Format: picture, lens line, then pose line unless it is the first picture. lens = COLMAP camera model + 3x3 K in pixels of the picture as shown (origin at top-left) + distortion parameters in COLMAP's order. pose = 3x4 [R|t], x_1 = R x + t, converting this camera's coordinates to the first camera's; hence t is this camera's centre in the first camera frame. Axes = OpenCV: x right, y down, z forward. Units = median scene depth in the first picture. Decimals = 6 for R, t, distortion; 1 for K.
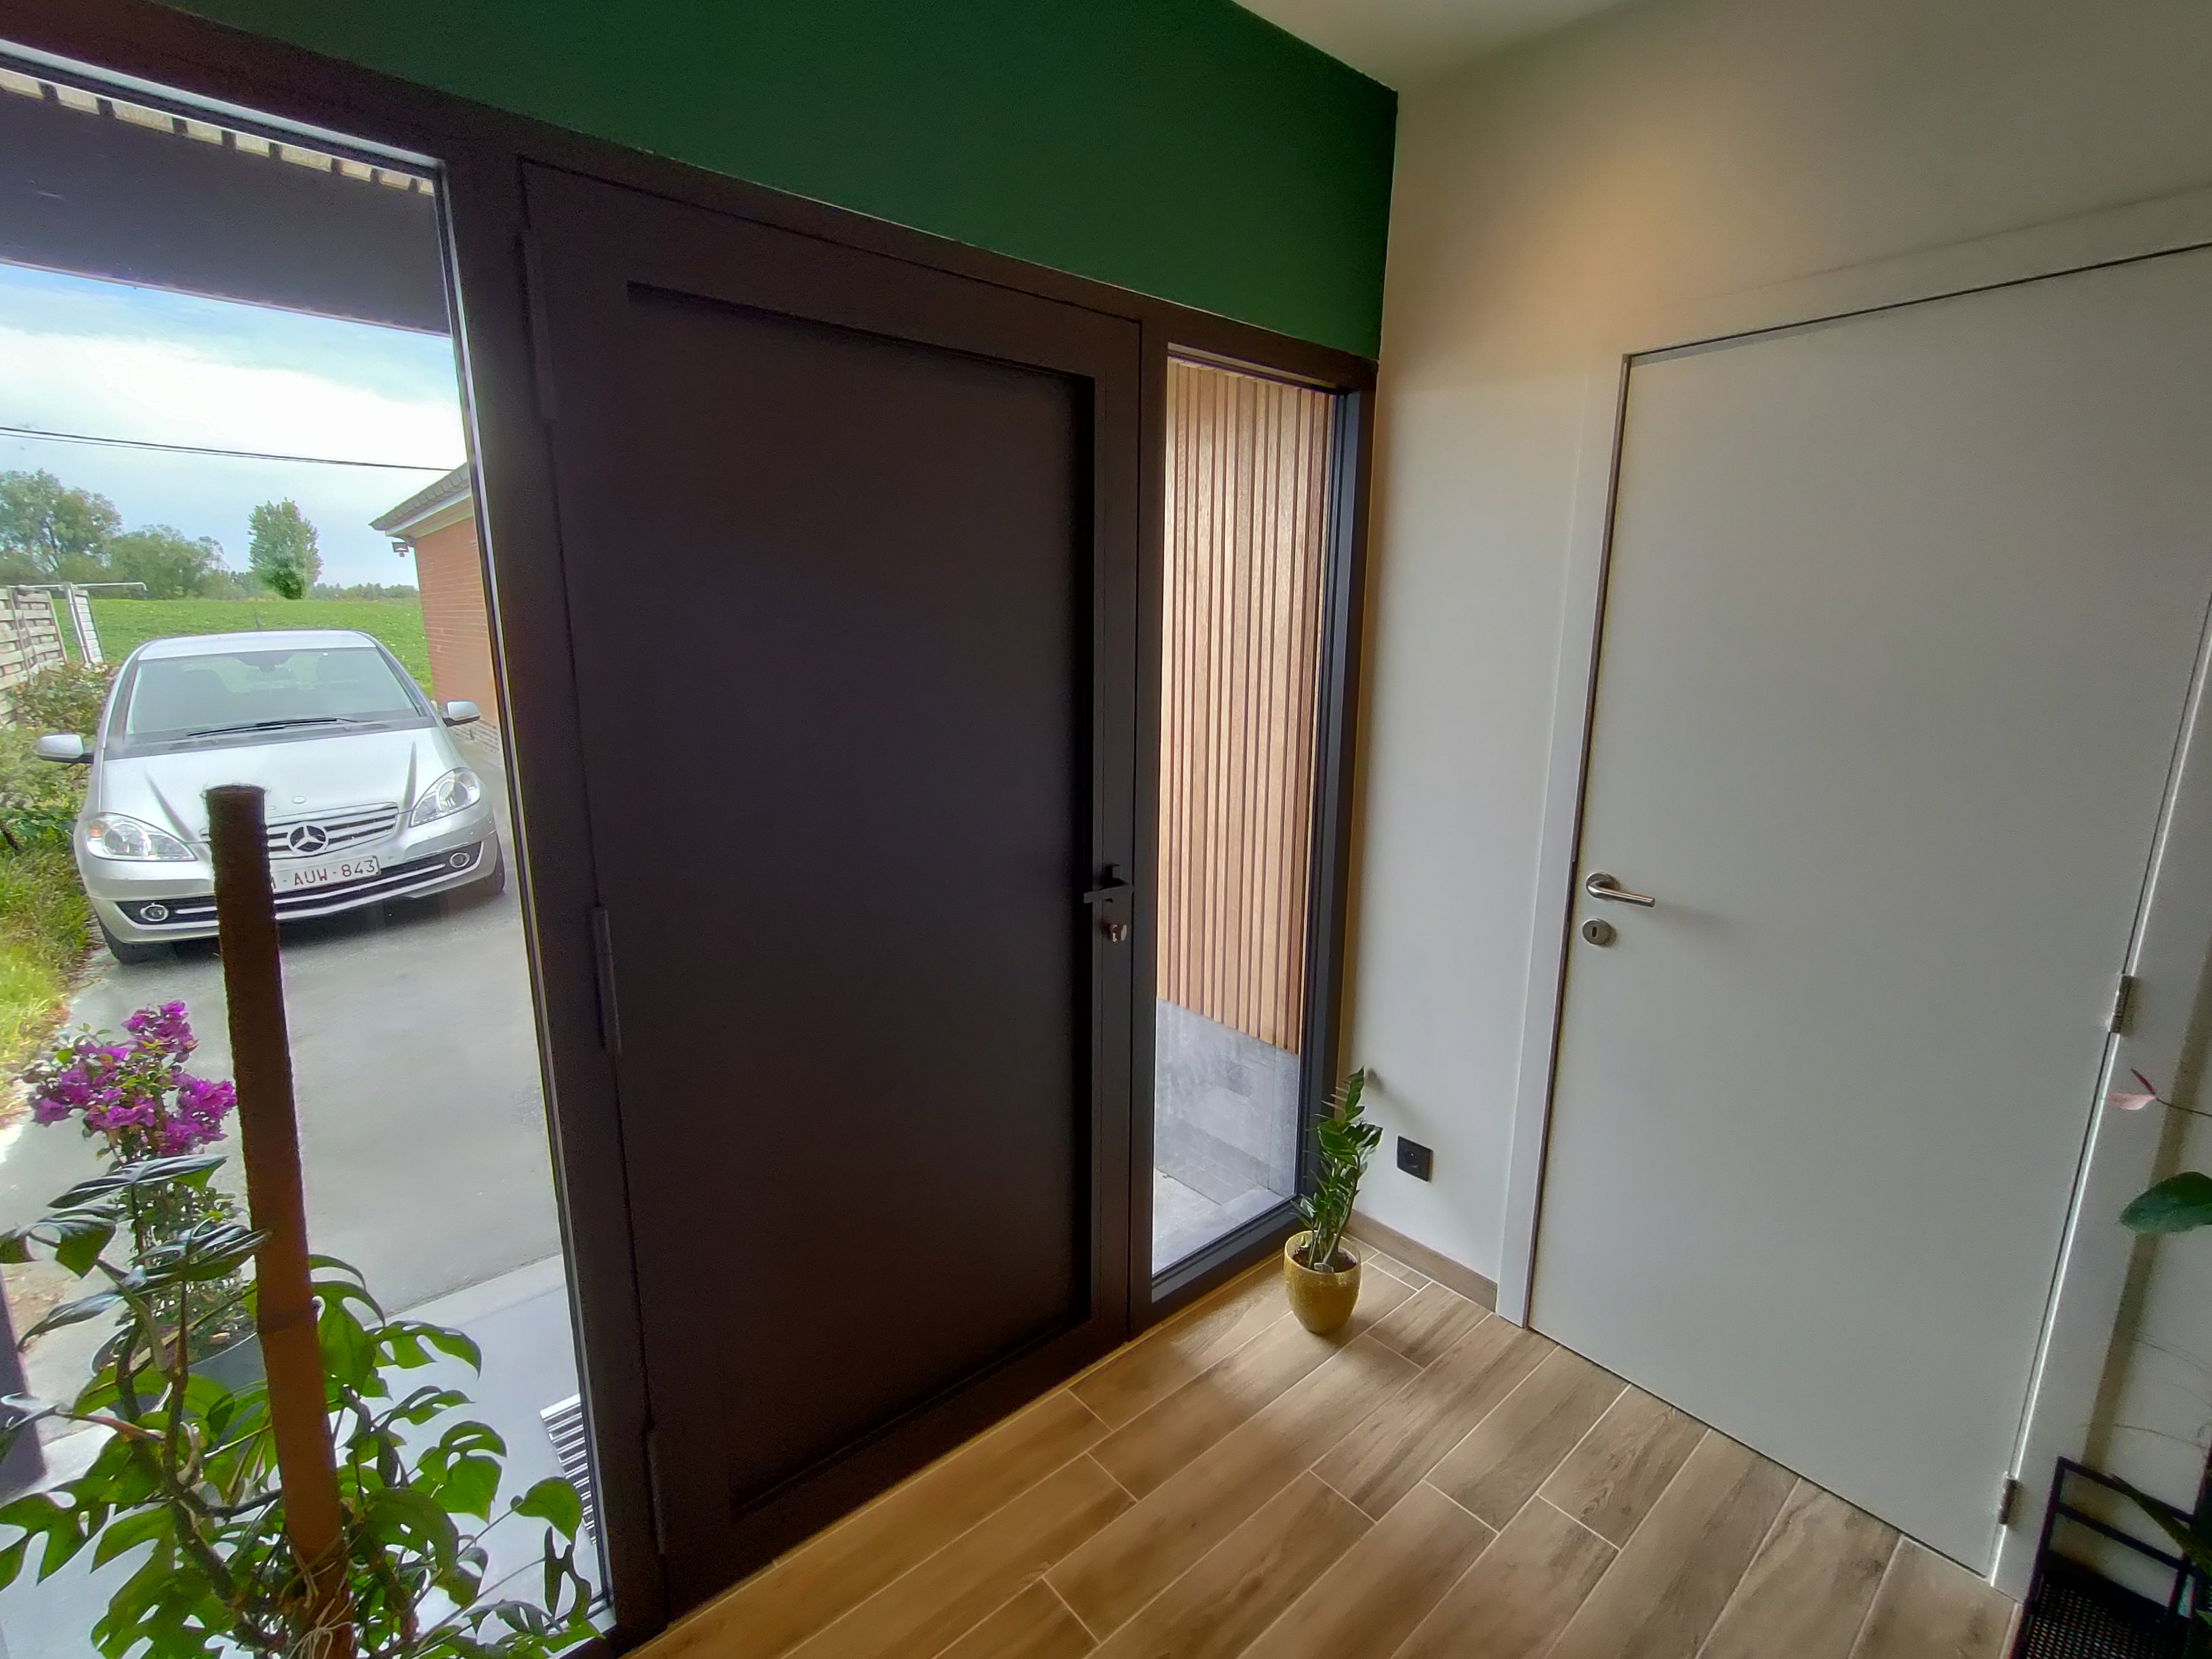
lens RADIAL K [[1001.5, 0, 1102.1], [0, 1001.5, 834.8], [0, 0, 1]] dist [0.002492, 0.003330]
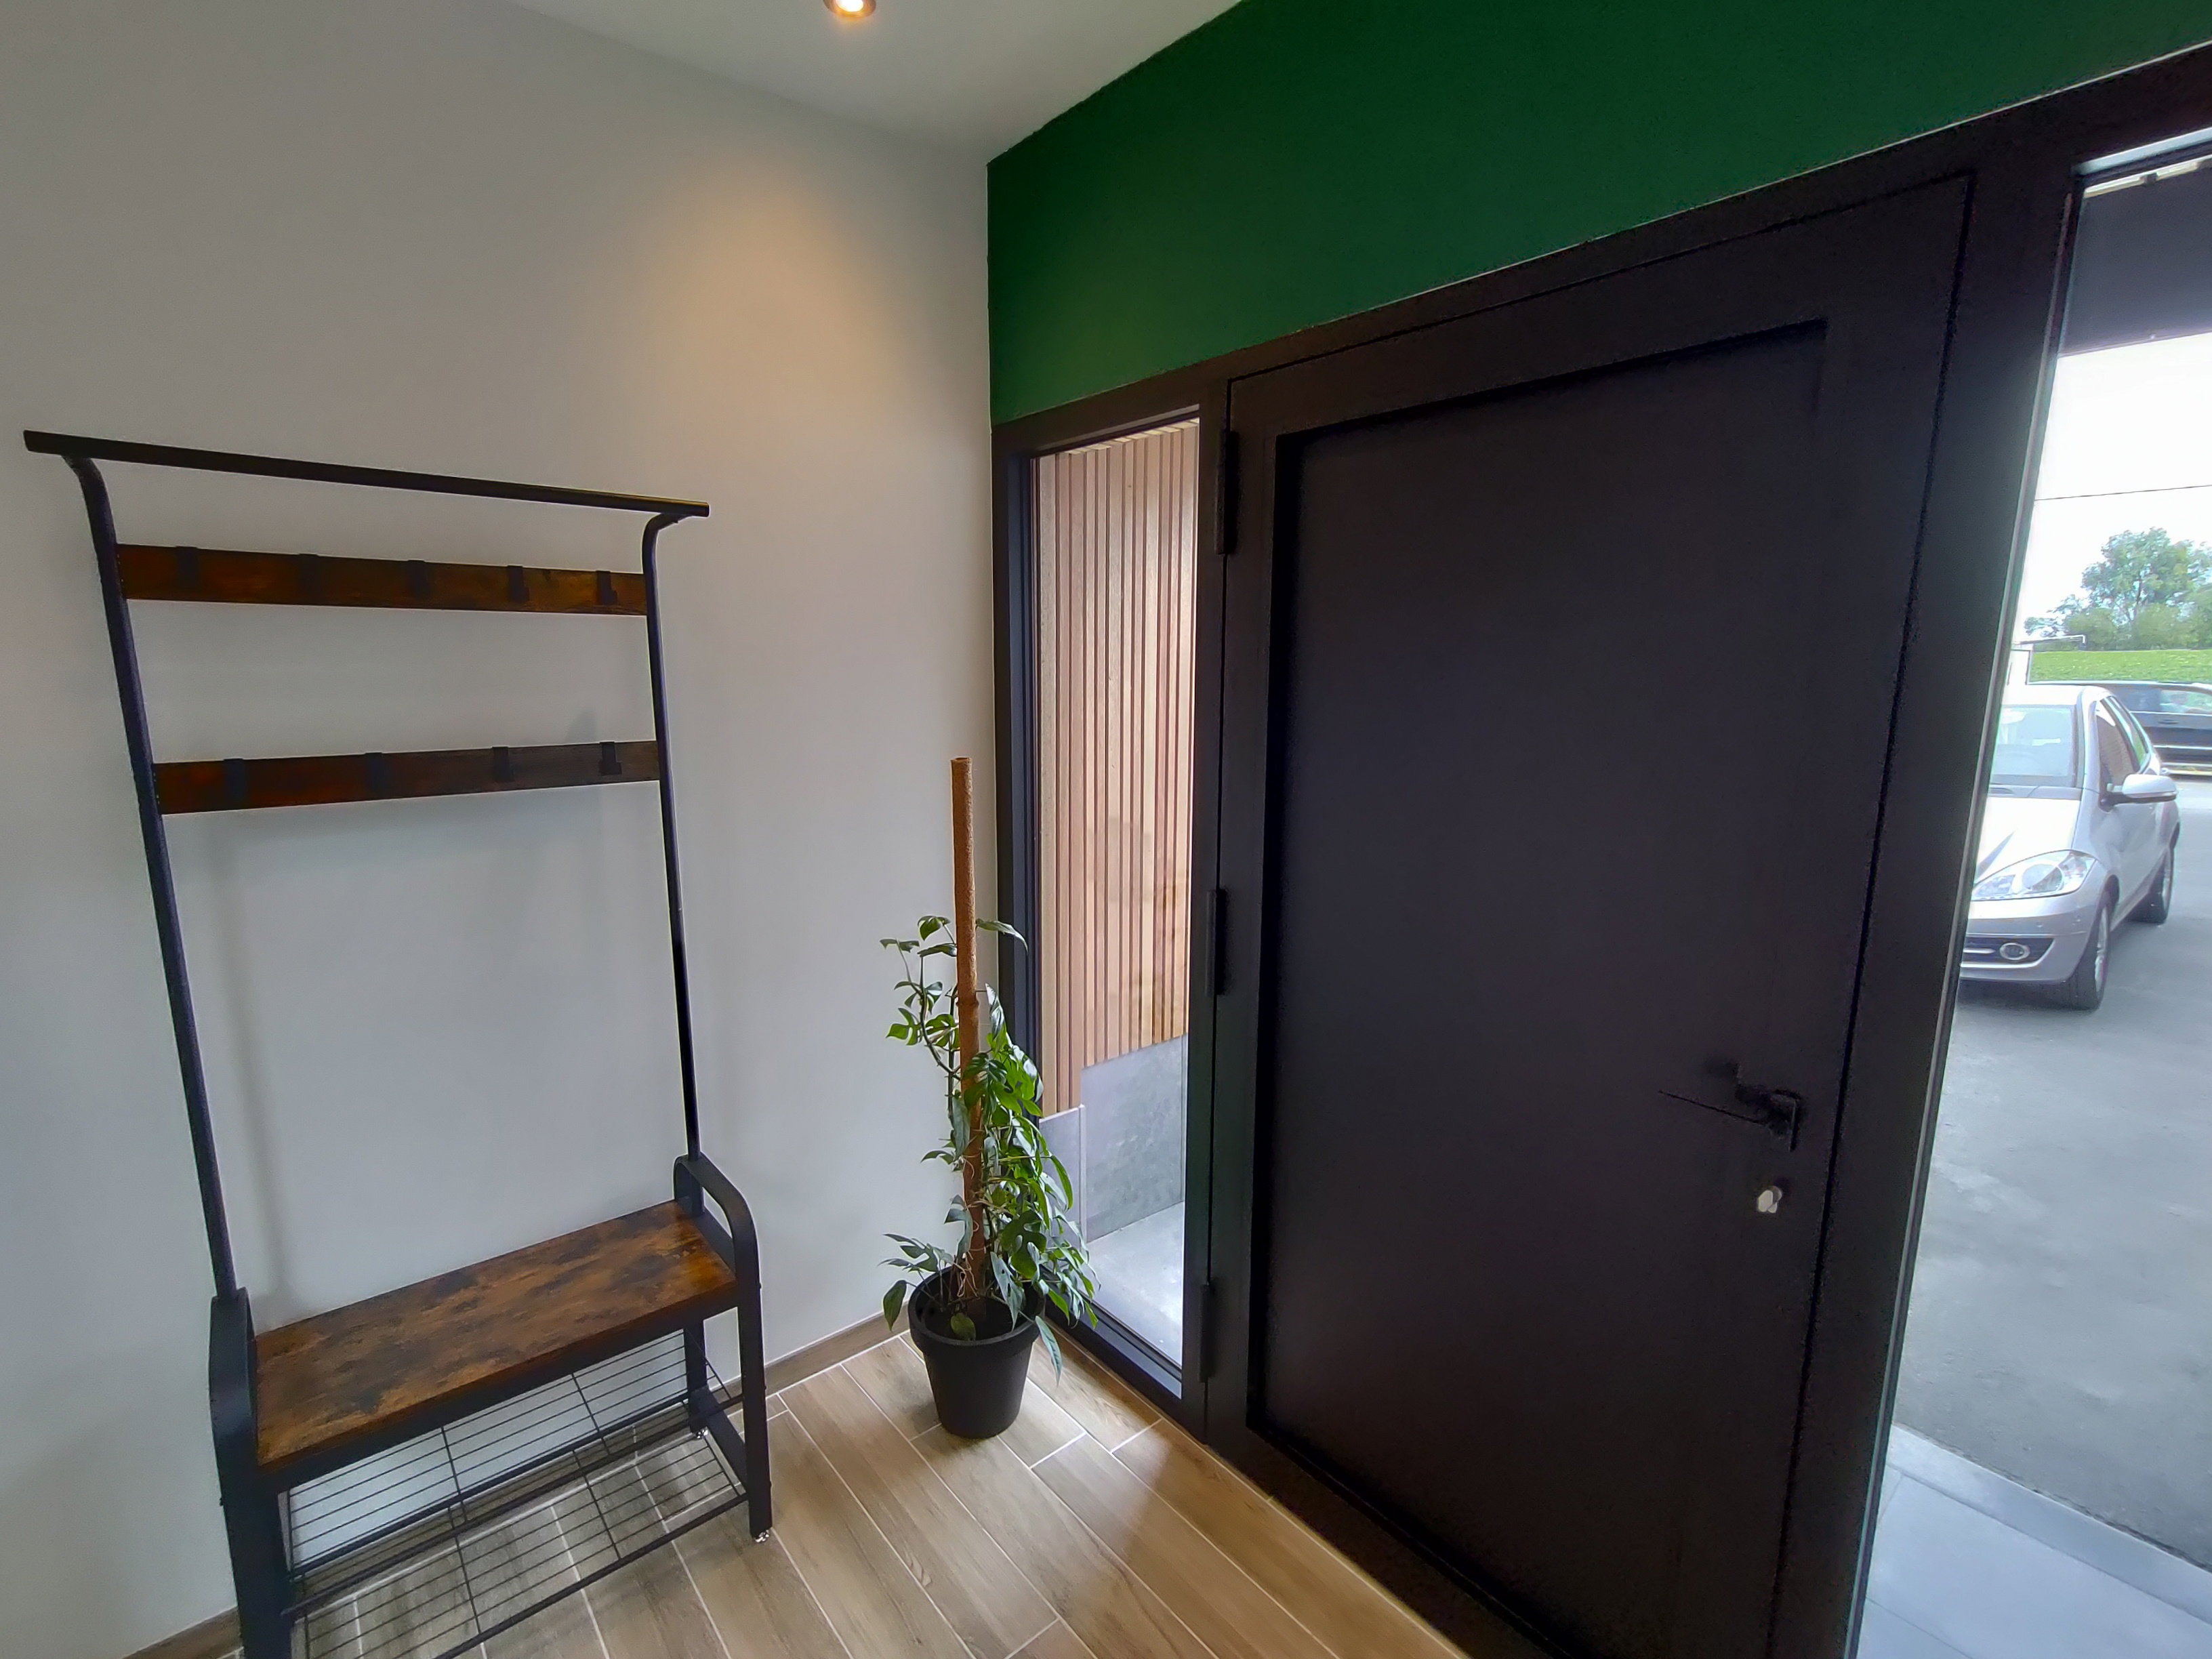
lens RADIAL K [[1001.5, 0, 1102.7], [0, 1001.5, 837.2], [0, 0, 1]] dist [0.002492, 0.003330]
pose [[-0.006982, 0.167093, -0.985916, 0.689585], [-0.212655, 0.963140, 0.164738, -0.154368], [0.977102, 0.210811, 0.028809, 0.627482]]
